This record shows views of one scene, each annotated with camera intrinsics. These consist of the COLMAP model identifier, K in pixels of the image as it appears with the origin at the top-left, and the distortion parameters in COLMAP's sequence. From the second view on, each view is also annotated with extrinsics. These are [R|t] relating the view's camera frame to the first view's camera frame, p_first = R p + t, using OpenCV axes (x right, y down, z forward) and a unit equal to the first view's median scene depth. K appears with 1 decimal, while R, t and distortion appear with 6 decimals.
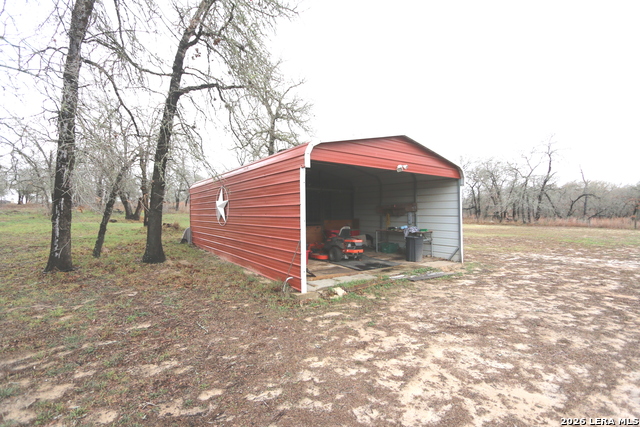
lens RADIAL K [[292.0, 0, 319.3], [0, 292.0, 212.5], [0, 0, 1]] dist [-0.016994, 0.002285]
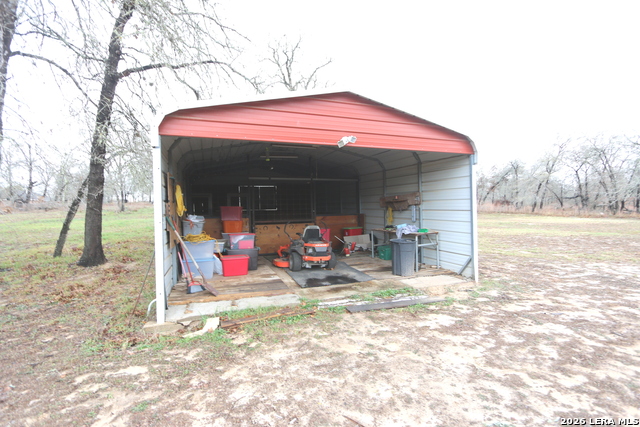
lens RADIAL K [[292.0, 0, 320.9], [0, 292.0, 212.3], [0, 0, 1]] dist [-0.016994, 0.002285]
pose [[0.964402, -0.011045, -0.264208, 0.329436], [0.017077, 0.999643, 0.020548, -0.002679], [0.263887, -0.024328, 0.964247, 0.271340]]
